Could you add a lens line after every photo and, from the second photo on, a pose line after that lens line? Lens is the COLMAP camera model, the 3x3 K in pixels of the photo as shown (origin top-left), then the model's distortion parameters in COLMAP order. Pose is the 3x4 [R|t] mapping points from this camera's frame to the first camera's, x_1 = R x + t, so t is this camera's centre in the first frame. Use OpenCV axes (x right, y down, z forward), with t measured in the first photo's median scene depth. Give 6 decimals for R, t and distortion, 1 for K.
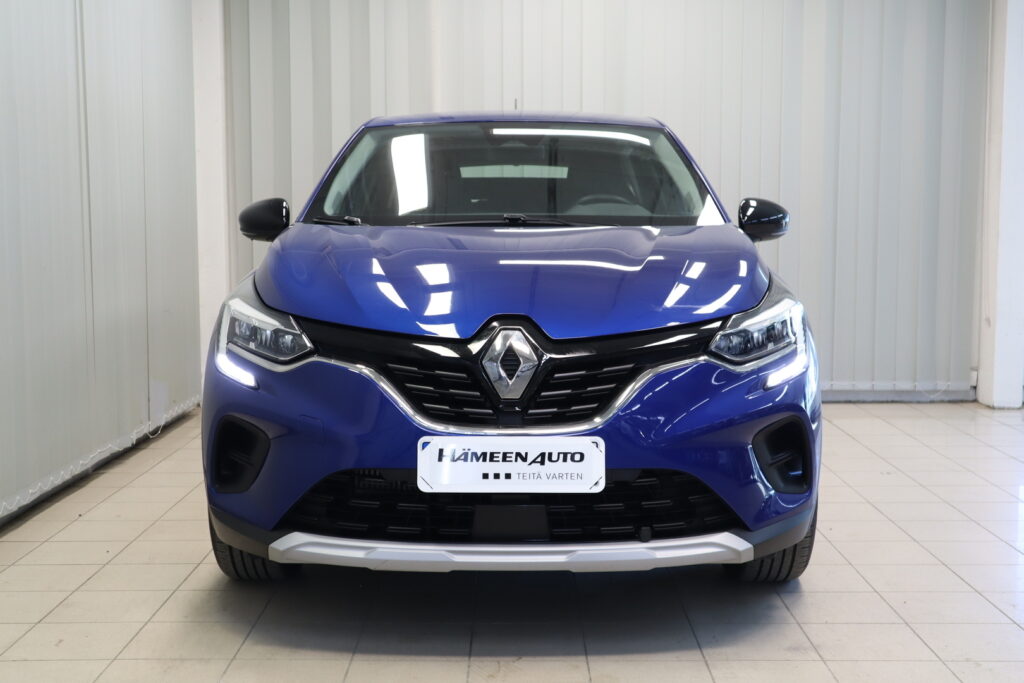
lens RADIAL K [[1319.9, 0, 514.7], [0, 1319.9, 338.8], [0, 0, 1]] dist [0.025511, 0.000000]
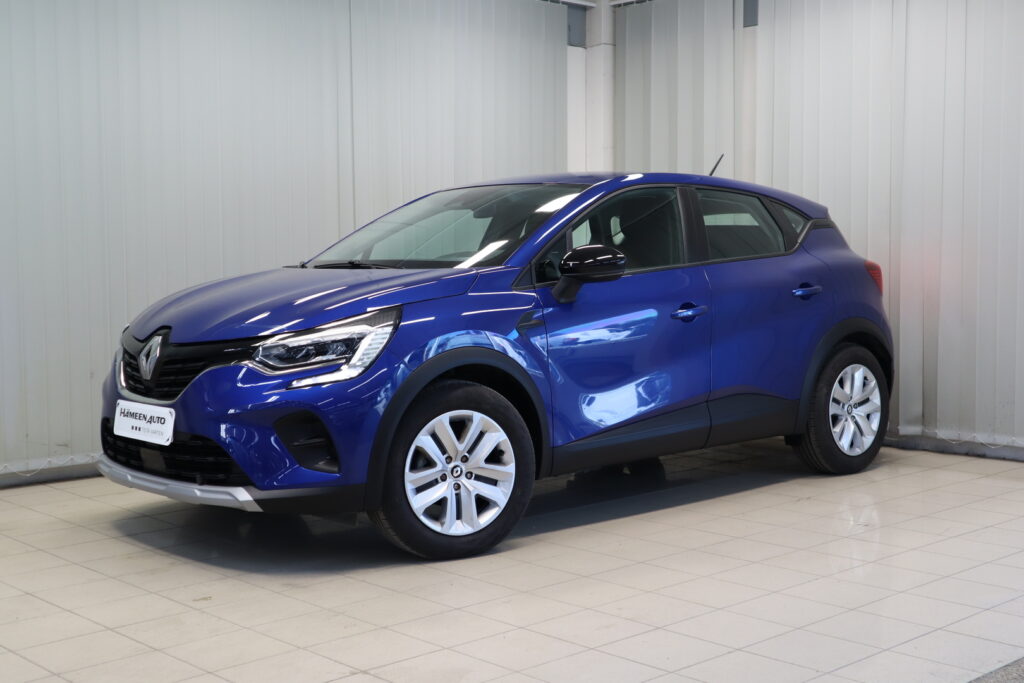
lens RADIAL K [[1319.9, 0, 524.6], [0, 1319.9, 312.8], [0, 0, 1]] dist [0.025511, 0.000000]
pose [[0.684971, 0.031329, -0.727897, 1.411715], [-0.066916, 0.997557, -0.020034, -0.030778], [0.725491, 0.062431, 0.685394, 0.250577]]
